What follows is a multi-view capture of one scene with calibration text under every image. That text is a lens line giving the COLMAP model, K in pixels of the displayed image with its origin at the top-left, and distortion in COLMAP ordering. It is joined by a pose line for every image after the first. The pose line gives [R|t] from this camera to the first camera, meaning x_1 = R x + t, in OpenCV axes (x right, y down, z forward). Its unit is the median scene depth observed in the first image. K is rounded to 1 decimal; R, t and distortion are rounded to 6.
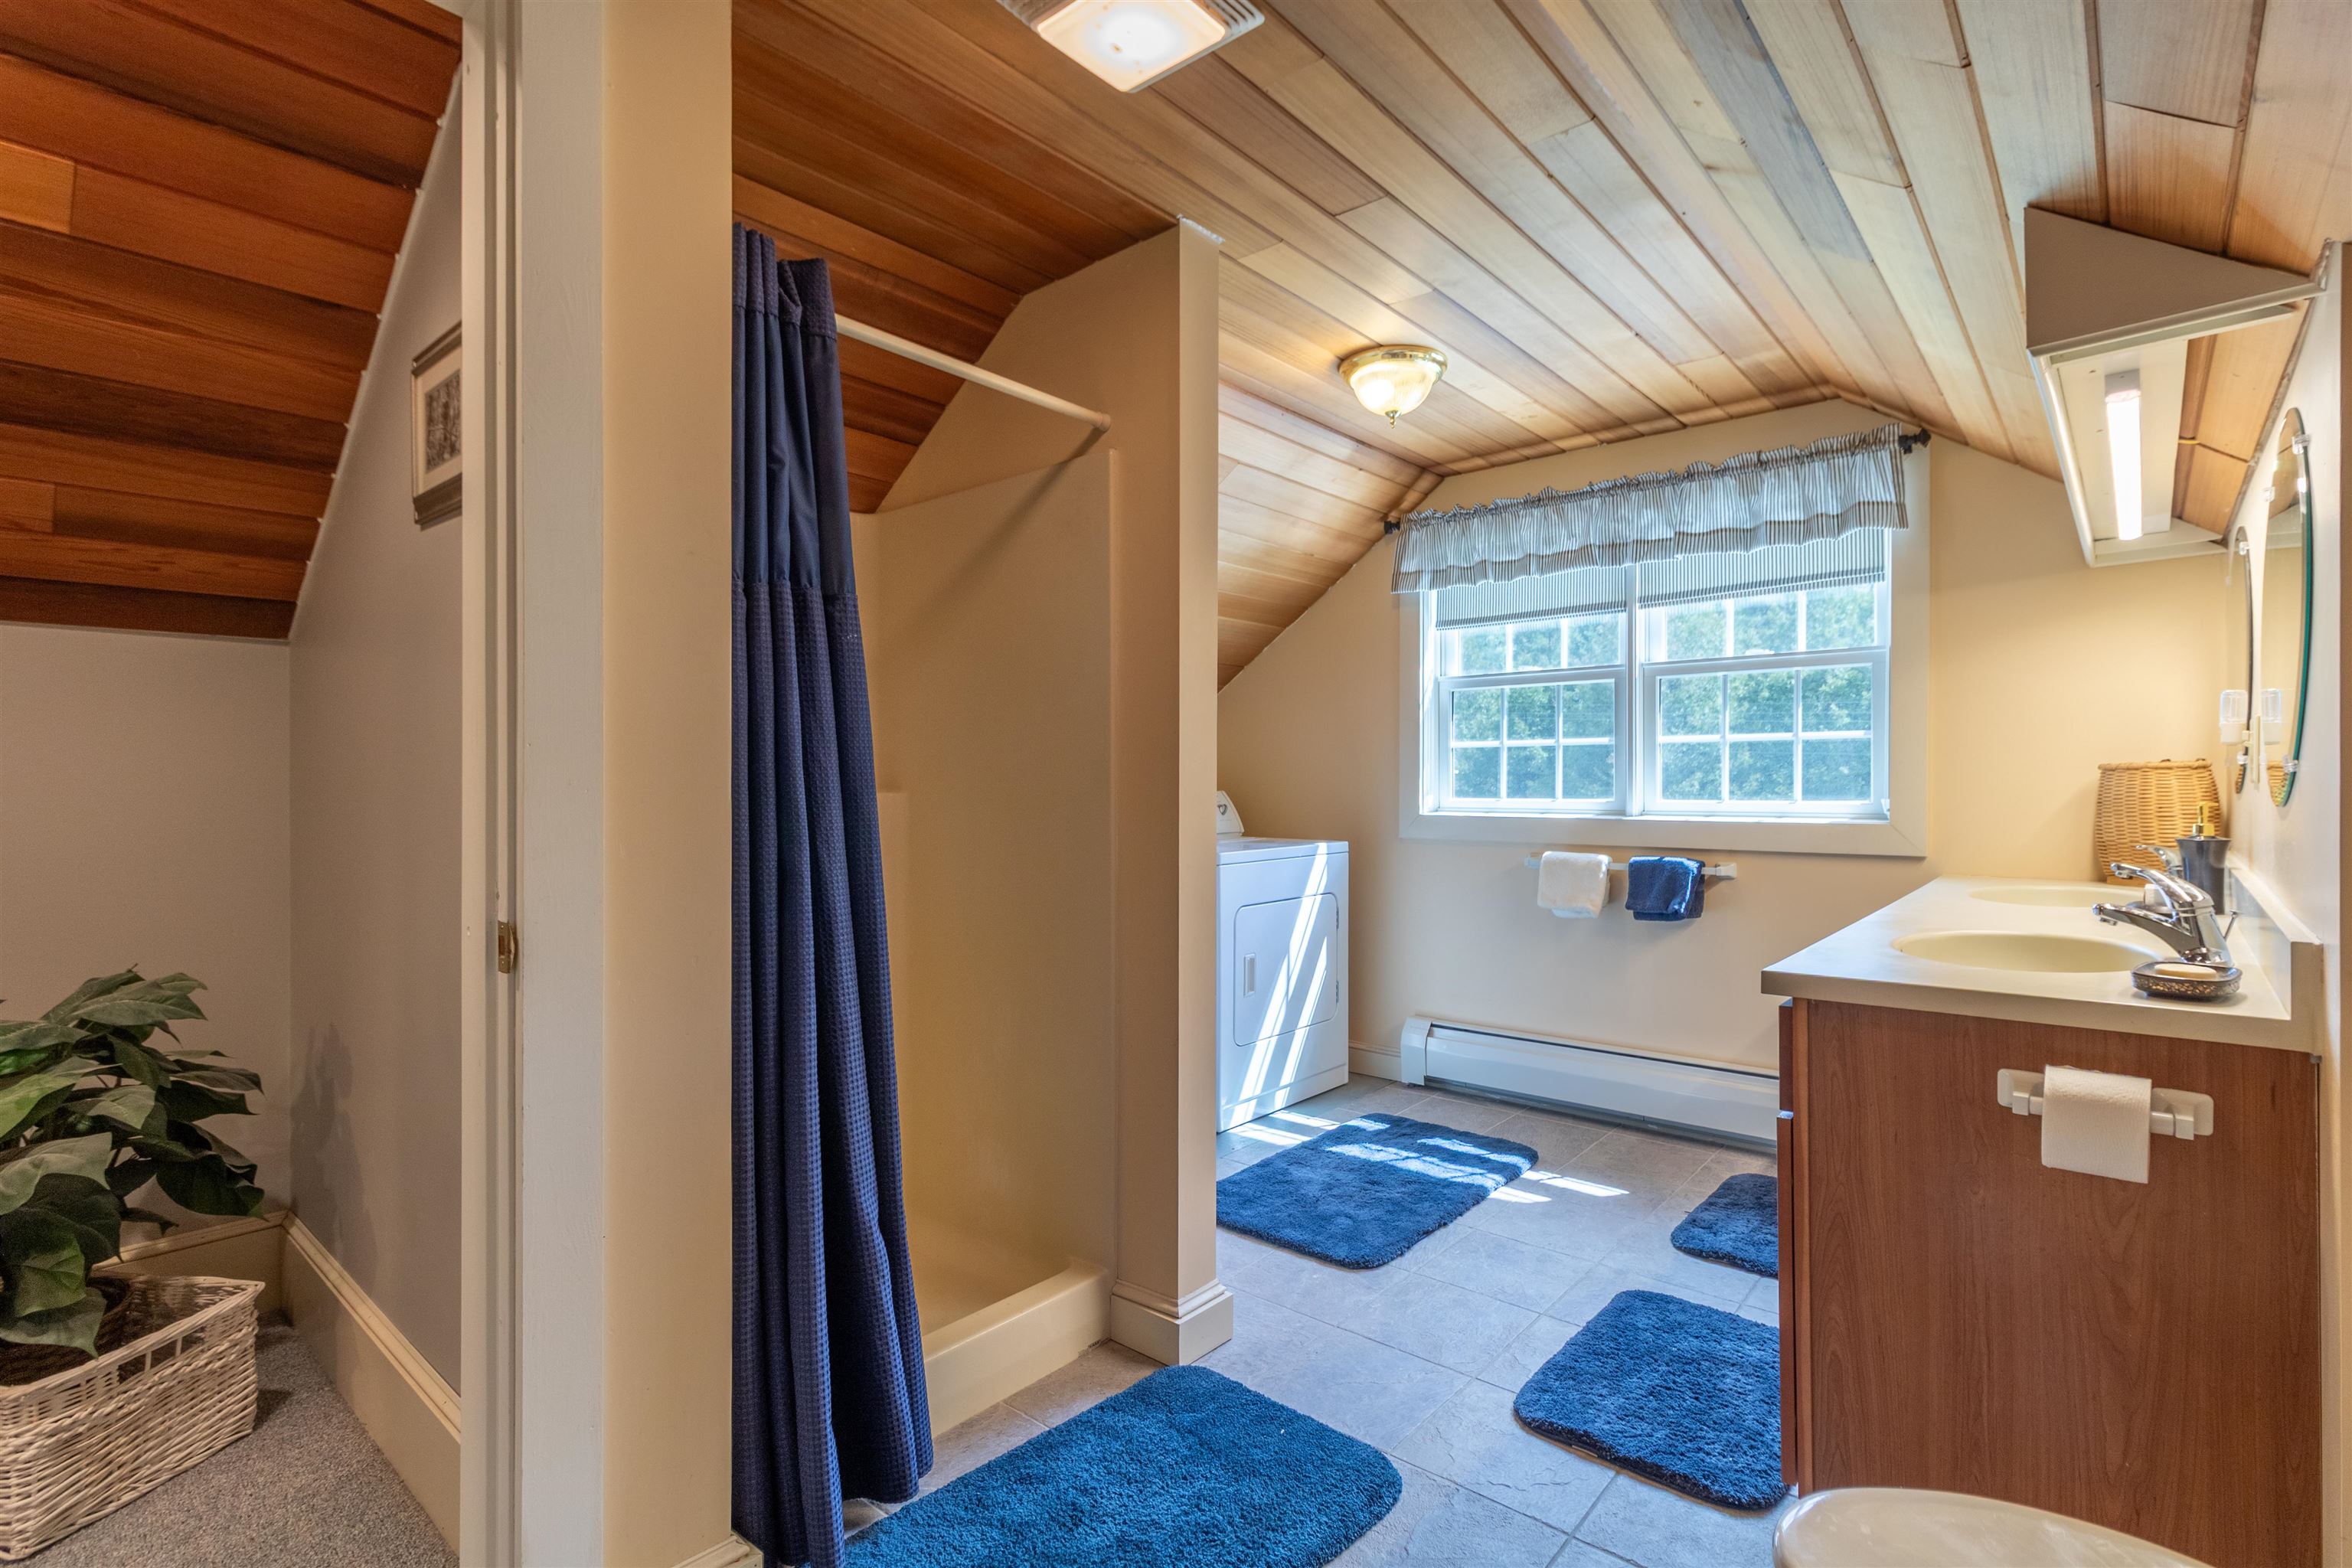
lens RADIAL K [[1134.9, 0, 1249.6], [0, 1134.9, 782.4], [0, 0, 1]] dist [0.001416, 0.000382]
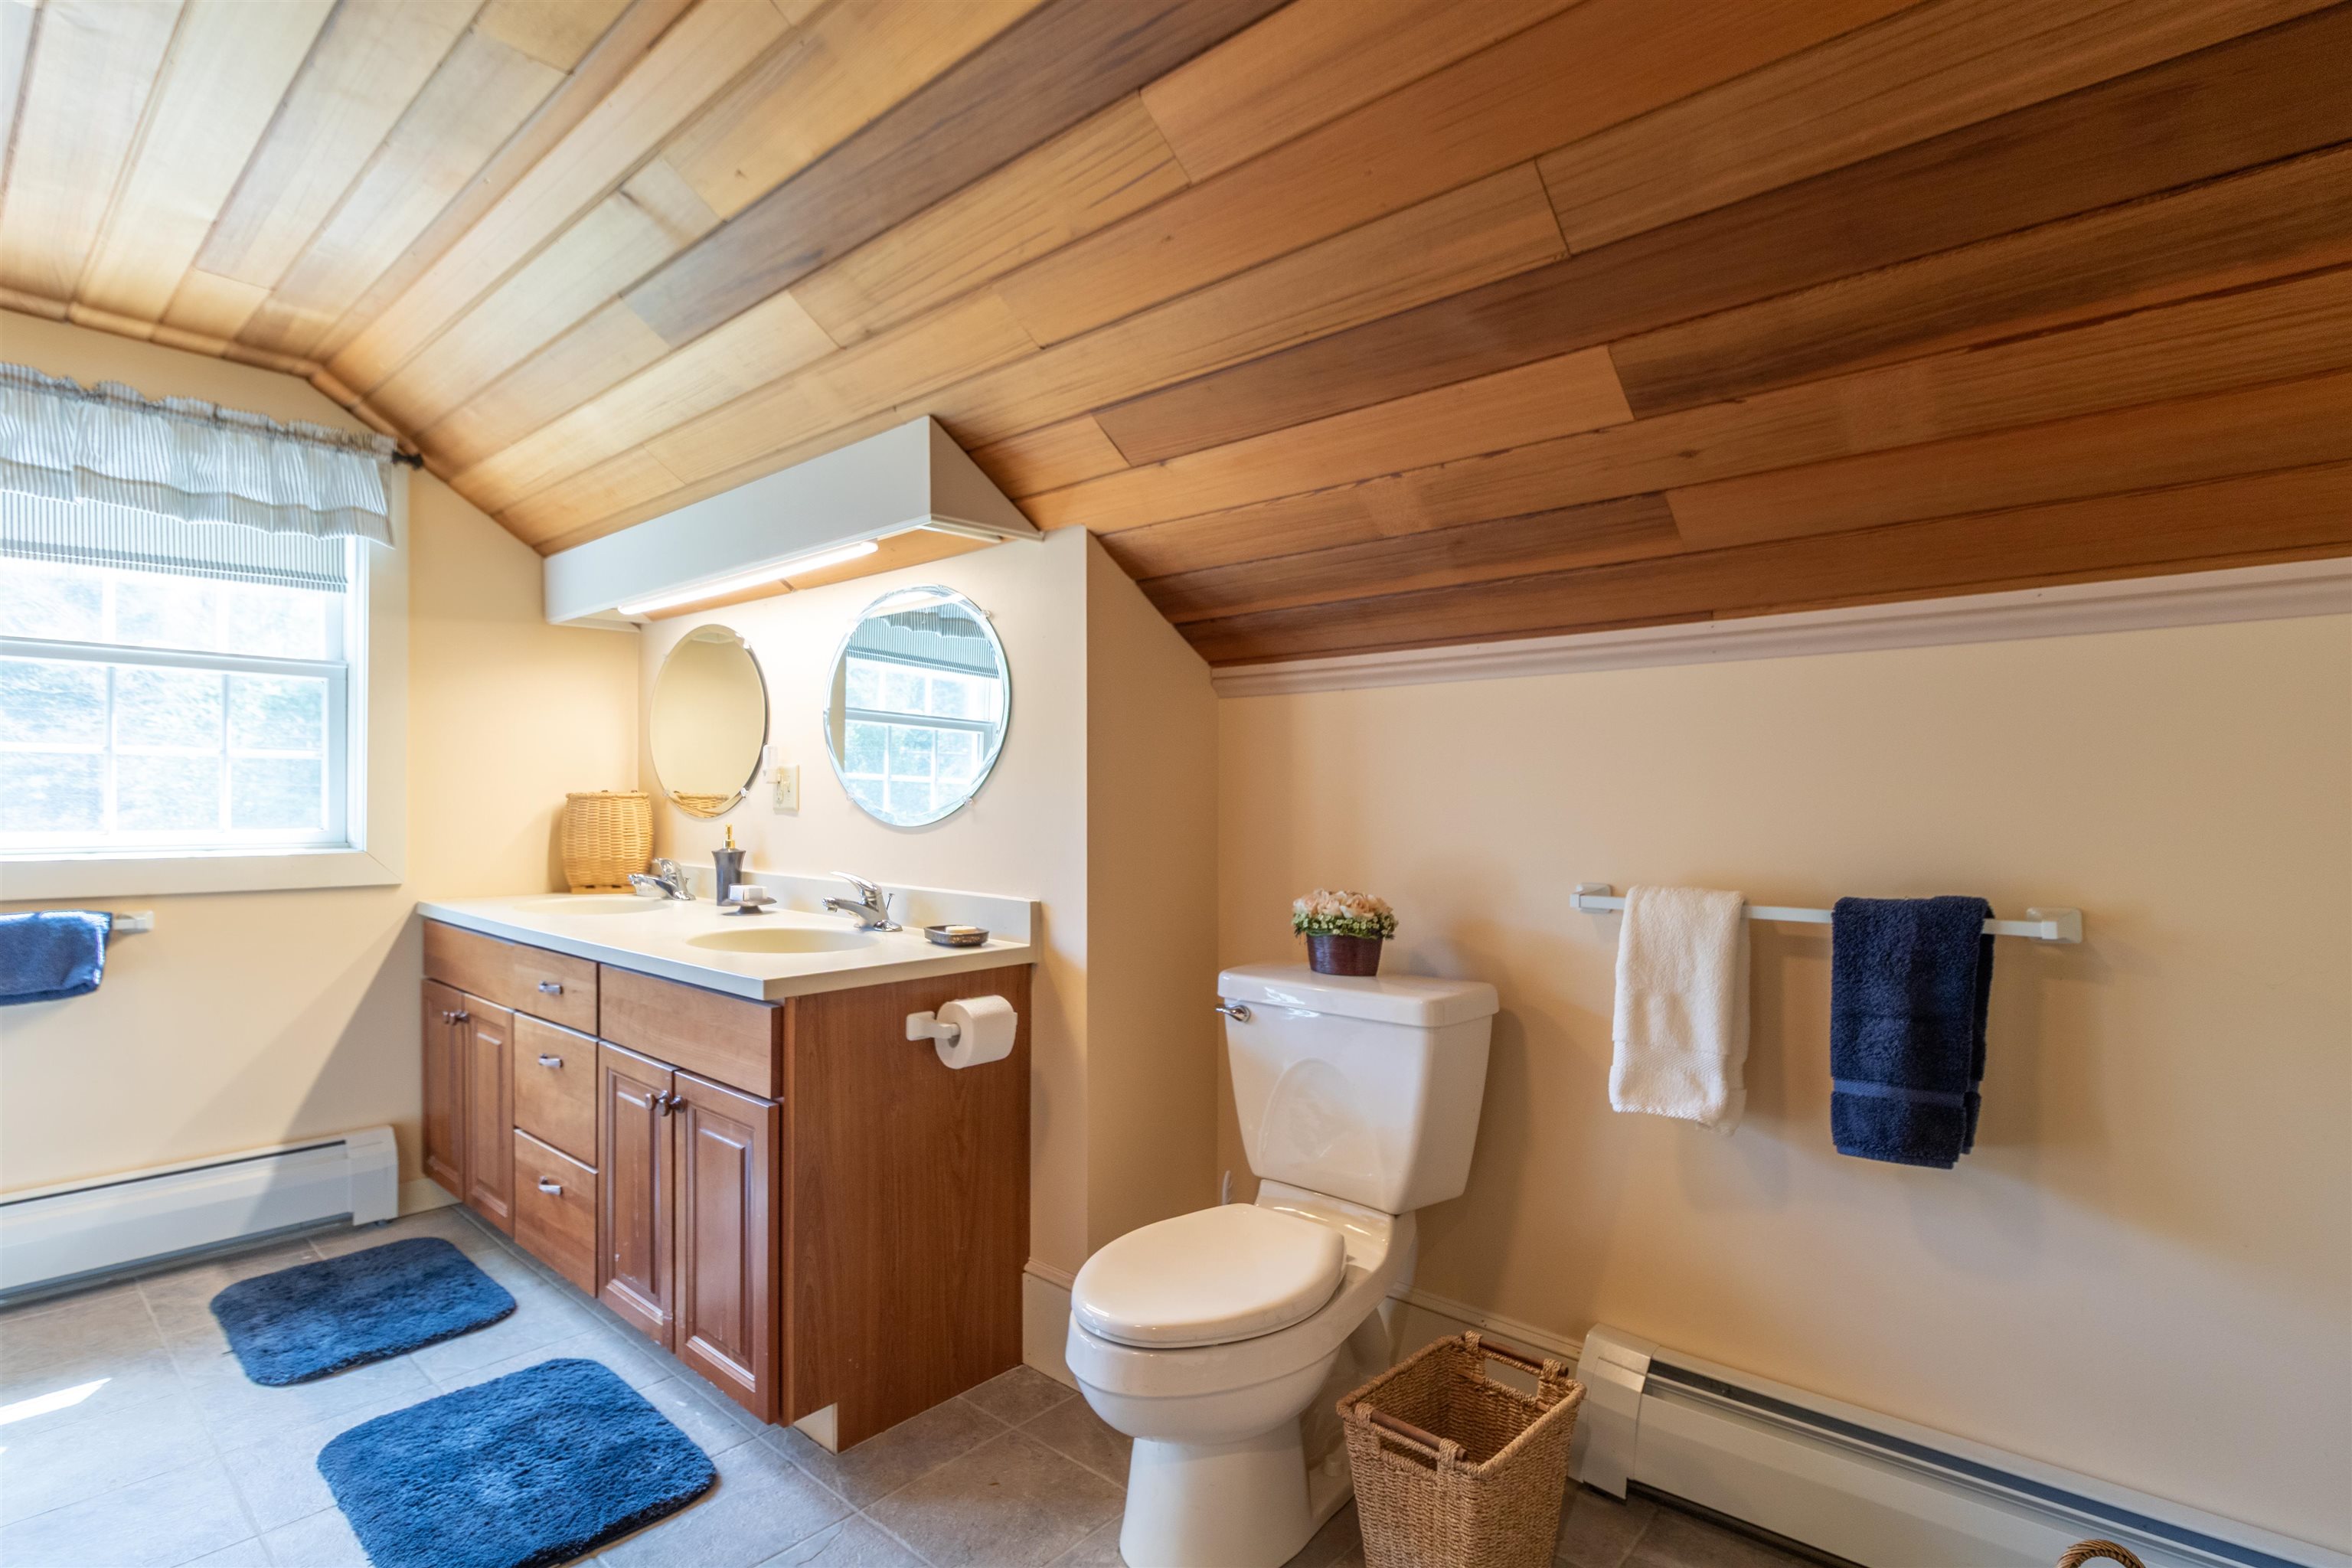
lens RADIAL K [[1089.4, 0, 1173.4], [0, 1089.4, 805.1], [0, 0, 1]] dist [0.000208, 0.000147]
pose [[0.043111, 0.002009, 0.999068, -0.287811], [-0.003678, 0.999992, -0.001852, -0.003268], [-0.999064, -0.003595, 0.043118, 0.259259]]
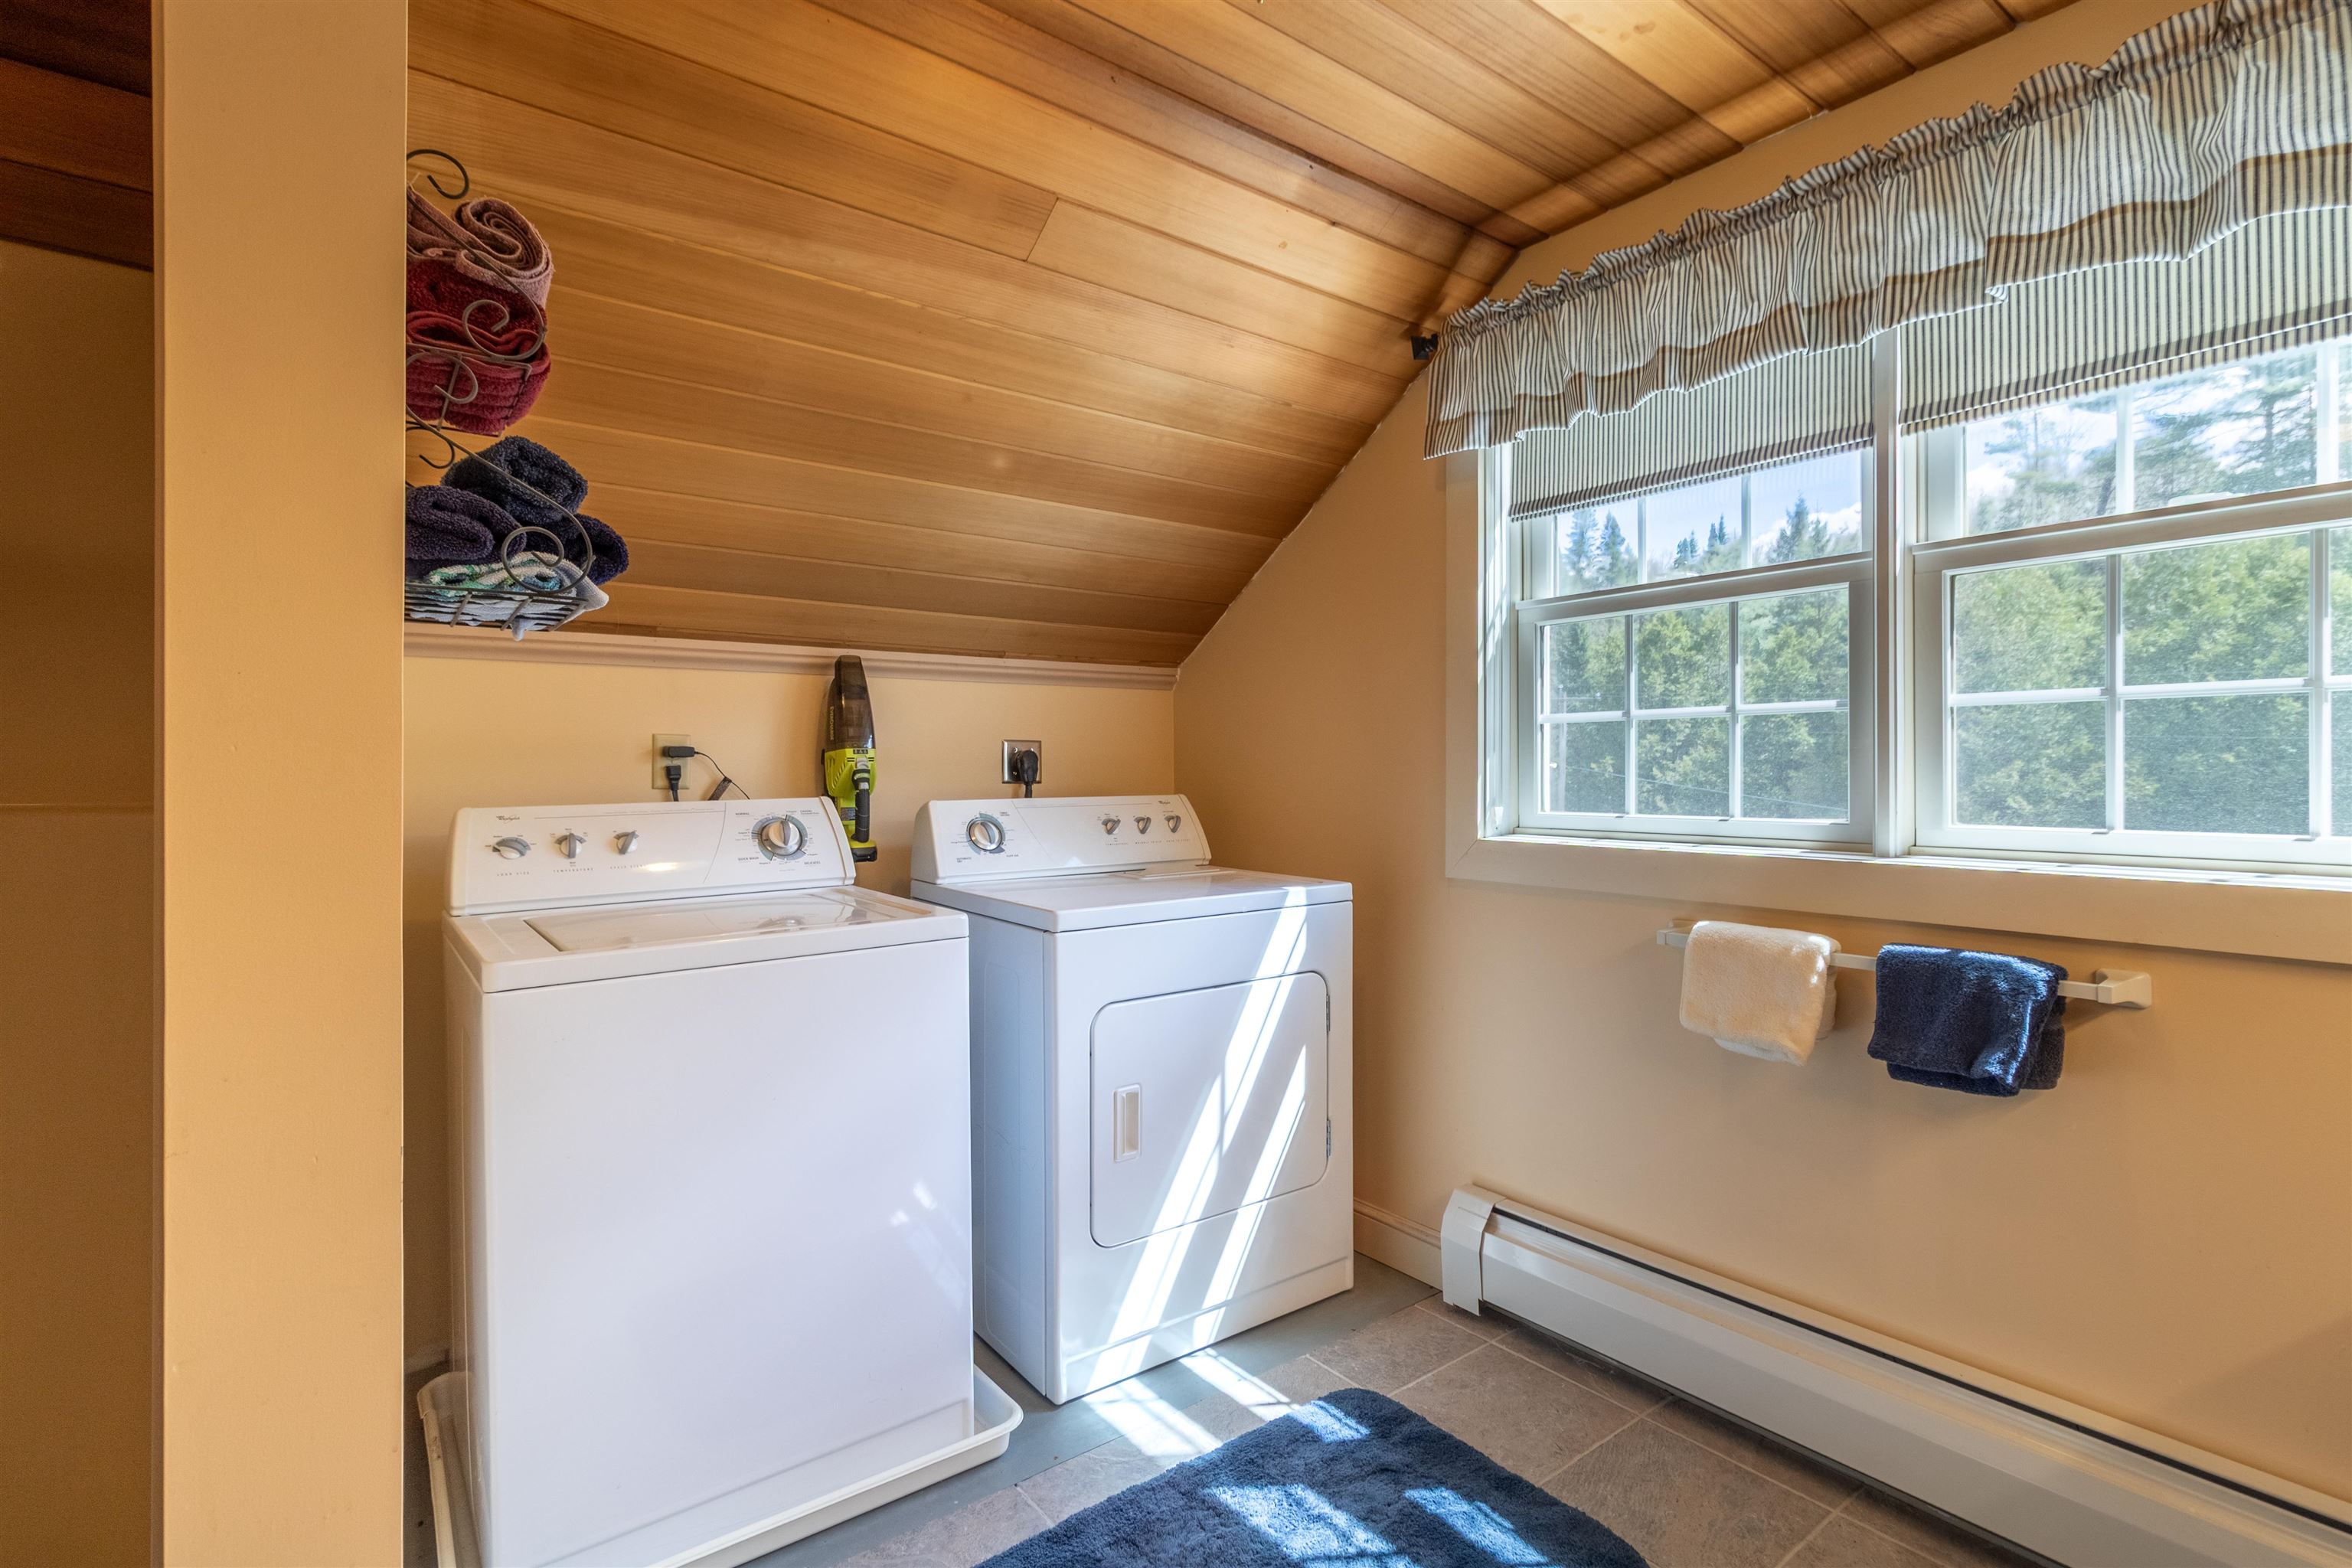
lens RADIAL K [[1107.1, 0, 1186.9], [0, 1107.1, 766.2], [0, 0, 1]] dist [0.002107, 0.001377]
pose [[0.965125, -0.000547, -0.261789, 0.177463], [-0.000598, 0.999991, -0.004296, -0.007453], [0.261789, 0.004302, 0.965116, 0.477150]]
